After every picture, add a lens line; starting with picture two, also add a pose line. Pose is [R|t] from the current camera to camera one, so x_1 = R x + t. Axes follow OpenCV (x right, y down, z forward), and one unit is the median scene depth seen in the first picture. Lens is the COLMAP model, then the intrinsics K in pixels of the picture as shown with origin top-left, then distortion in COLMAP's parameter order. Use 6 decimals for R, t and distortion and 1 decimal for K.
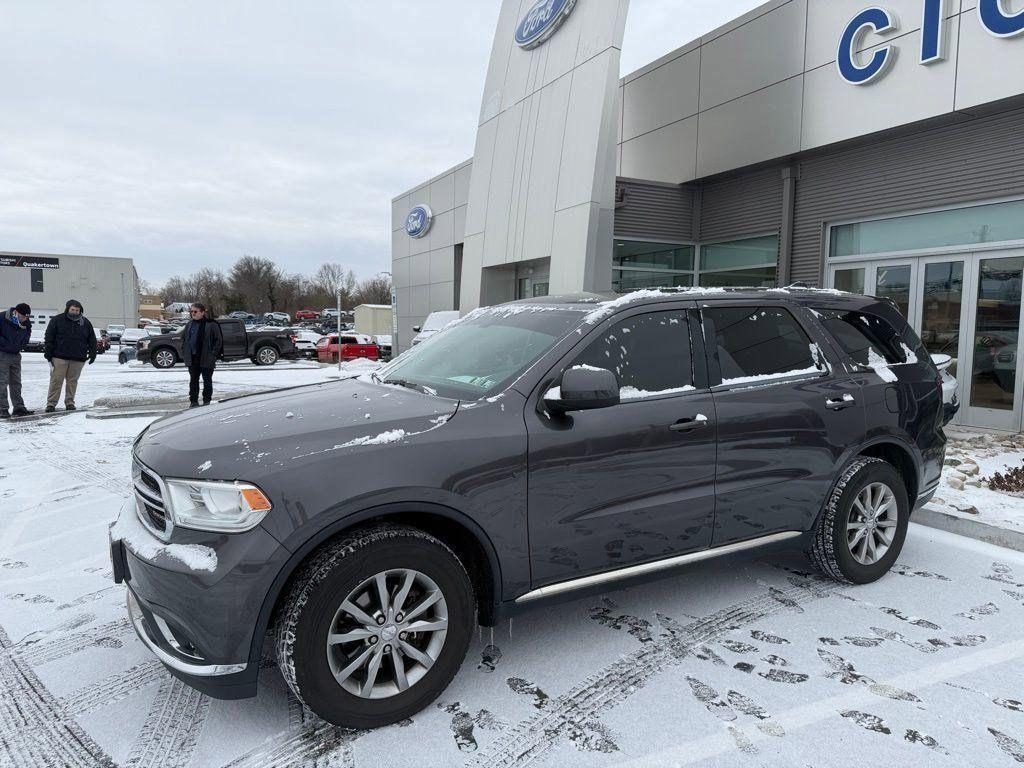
lens RADIAL K [[722.8, 0, 505.5], [0, 722.8, 389.3], [0, 0, 1]] dist [0.042586, -0.049164]
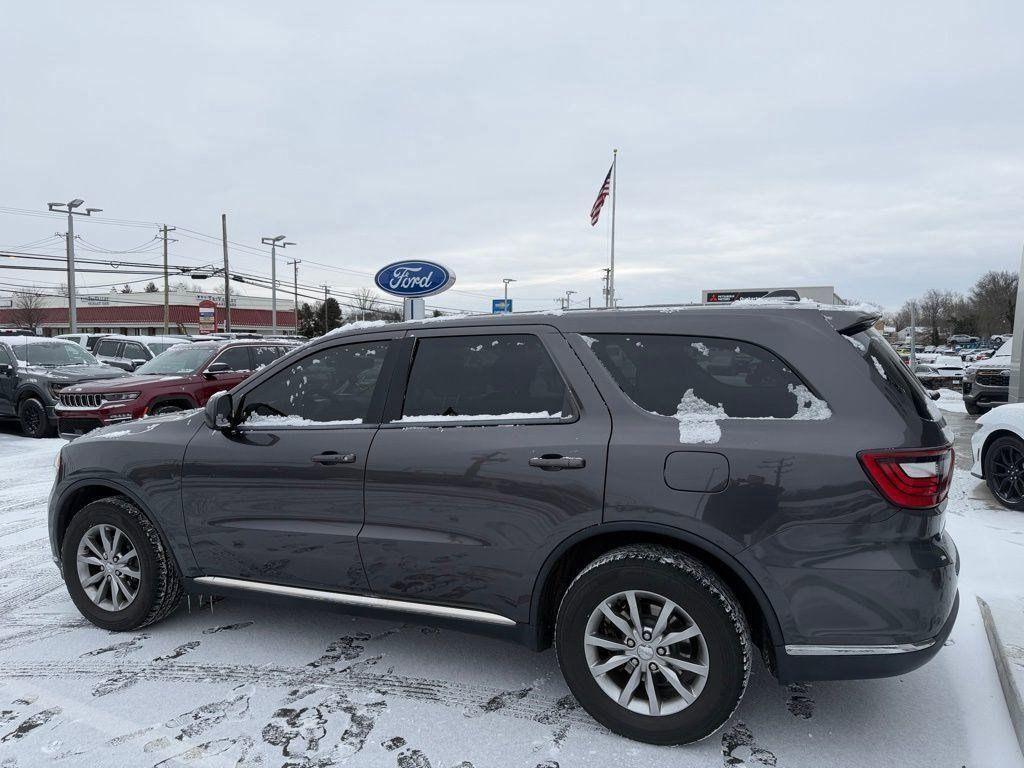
lens RADIAL K [[722.8, 0, 515.5], [0, 722.8, 384.7], [0, 0, 1]] dist [0.042586, -0.049164]
pose [[0.582900, 0.031184, -0.811946, 1.141601], [-0.064612, 0.997878, -0.008060, -0.056290], [0.809971, 0.057159, 0.583678, 0.592994]]
